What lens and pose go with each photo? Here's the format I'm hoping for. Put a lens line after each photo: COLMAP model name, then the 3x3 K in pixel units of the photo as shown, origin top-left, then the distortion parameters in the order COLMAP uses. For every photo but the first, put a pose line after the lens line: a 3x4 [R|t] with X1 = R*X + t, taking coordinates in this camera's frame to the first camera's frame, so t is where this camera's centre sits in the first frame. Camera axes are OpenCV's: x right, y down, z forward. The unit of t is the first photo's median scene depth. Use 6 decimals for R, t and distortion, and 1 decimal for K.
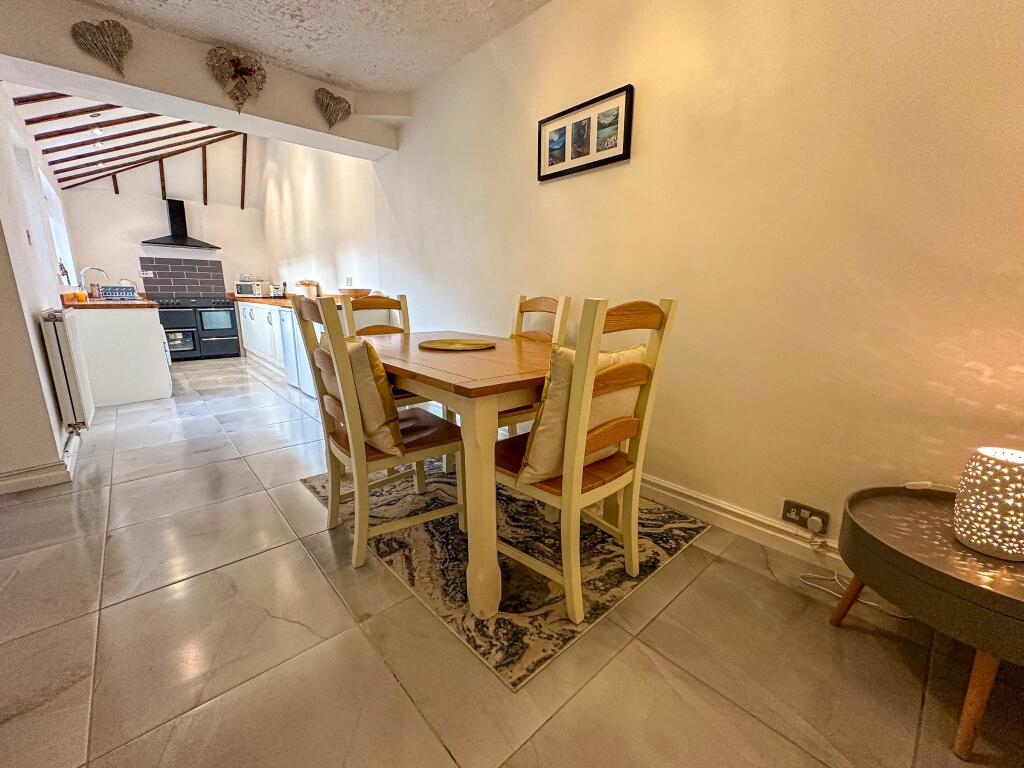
lens RADIAL K [[415.7, 0, 513.4], [0, 415.7, 383.8], [0, 0, 1]] dist [-0.003990, 0.000403]
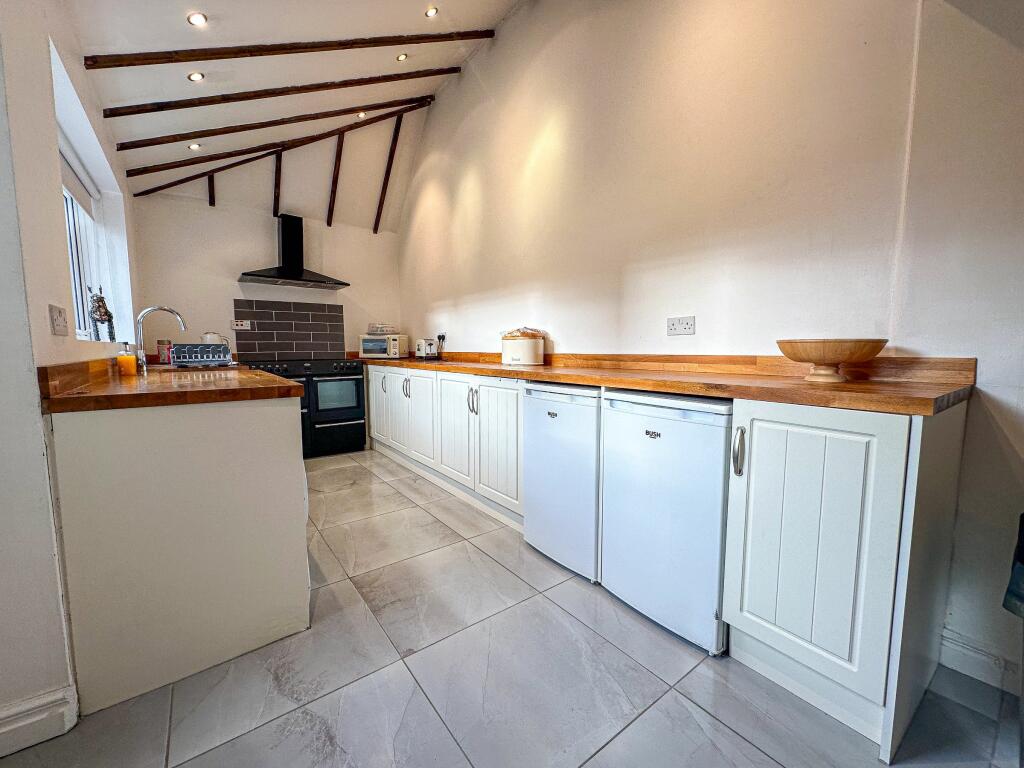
lens RADIAL K [[415.7, 0, 512.1], [0, 415.7, 385.5], [0, 0, 1]] dist [-0.003990, 0.000403]
pose [[0.995485, -0.004253, -0.094822, -0.388342], [-0.007518, 0.992324, -0.123433, -0.090842], [0.094619, 0.123588, 0.987812, 0.396769]]
